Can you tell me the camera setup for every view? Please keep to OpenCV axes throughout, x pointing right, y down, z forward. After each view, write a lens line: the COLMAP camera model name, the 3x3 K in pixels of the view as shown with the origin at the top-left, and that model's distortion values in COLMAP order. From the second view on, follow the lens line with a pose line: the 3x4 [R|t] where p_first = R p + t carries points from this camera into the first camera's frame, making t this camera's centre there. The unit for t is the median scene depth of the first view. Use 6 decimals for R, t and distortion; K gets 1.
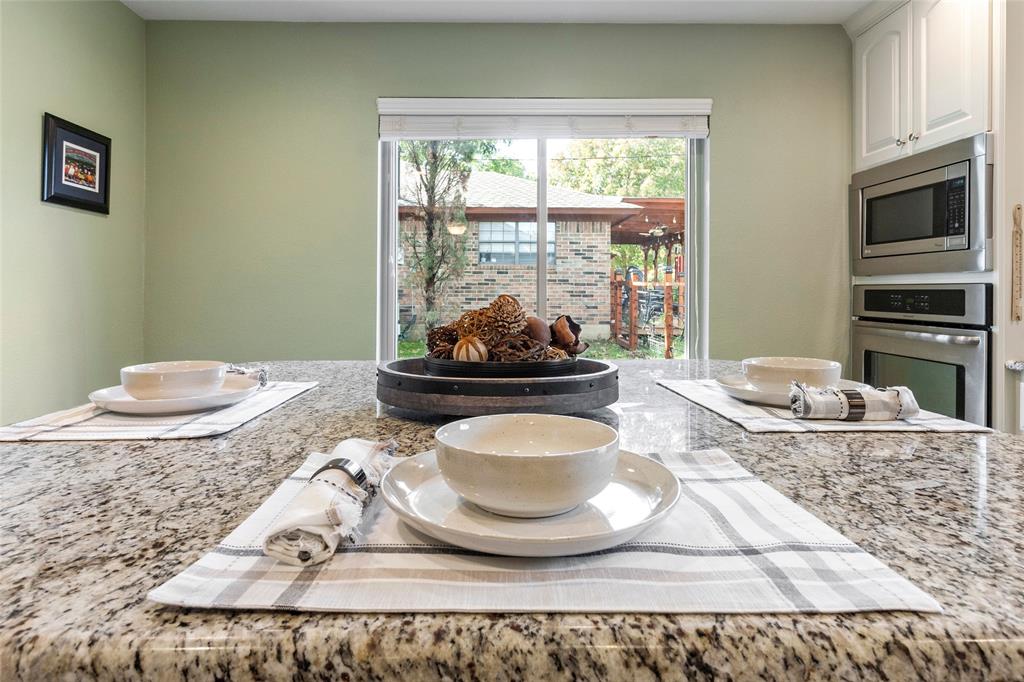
lens RADIAL K [[576.0, 0, 512.2], [0, 576.0, 295.7], [0, 0, 1]] dist [0.006035, 0.000713]
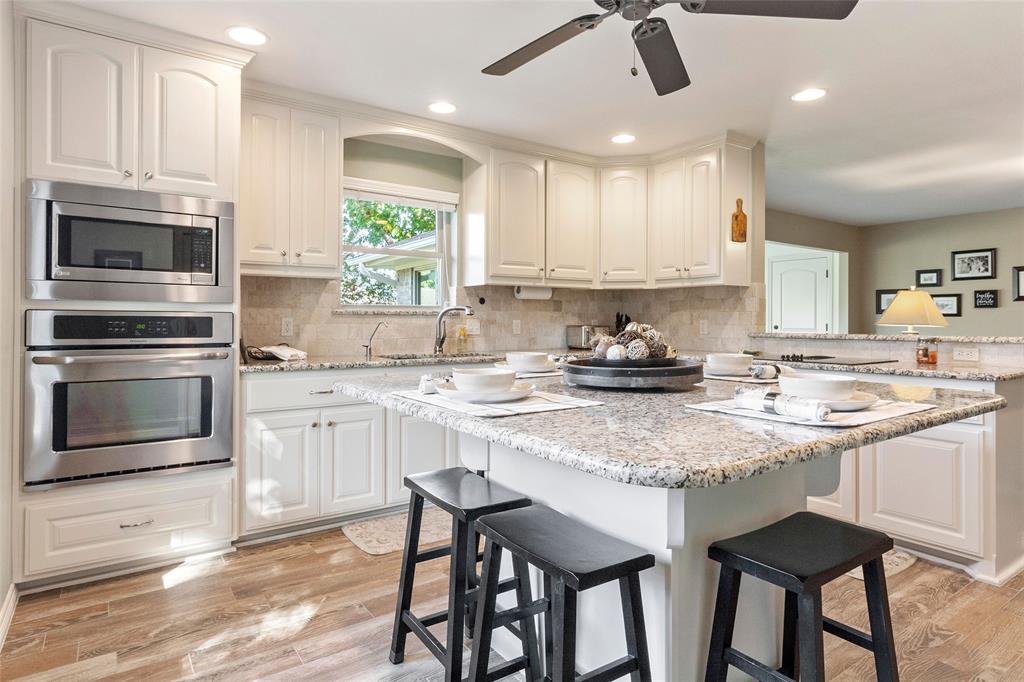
lens RADIAL K [[576.0, 0, 518.2], [0, 576.0, 320.1], [0, 0, 1]] dist [0.006035, 0.000713]
pose [[-0.570650, -0.000348, 0.821193, -0.577848], [0.001947, 0.999997, 0.001777, -0.003349], [-0.821191, 0.002613, -0.570647, 1.017769]]
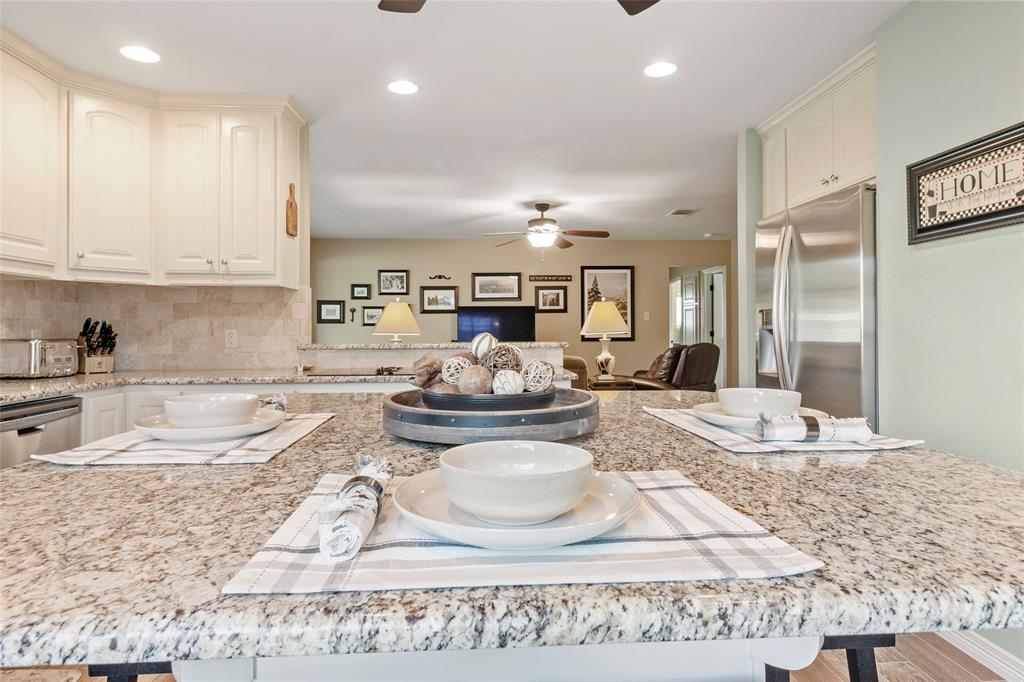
lens RADIAL K [[576.0, 0, 508.8], [0, 576.0, 330.0], [0, 0, 1]] dist [0.006035, 0.000713]
pose [[-0.998499, 0.001608, -0.054750, -0.010701], [0.001326, 0.999986, 0.005188, -0.004516], [0.054757, 0.005108, -0.998487, 0.951509]]
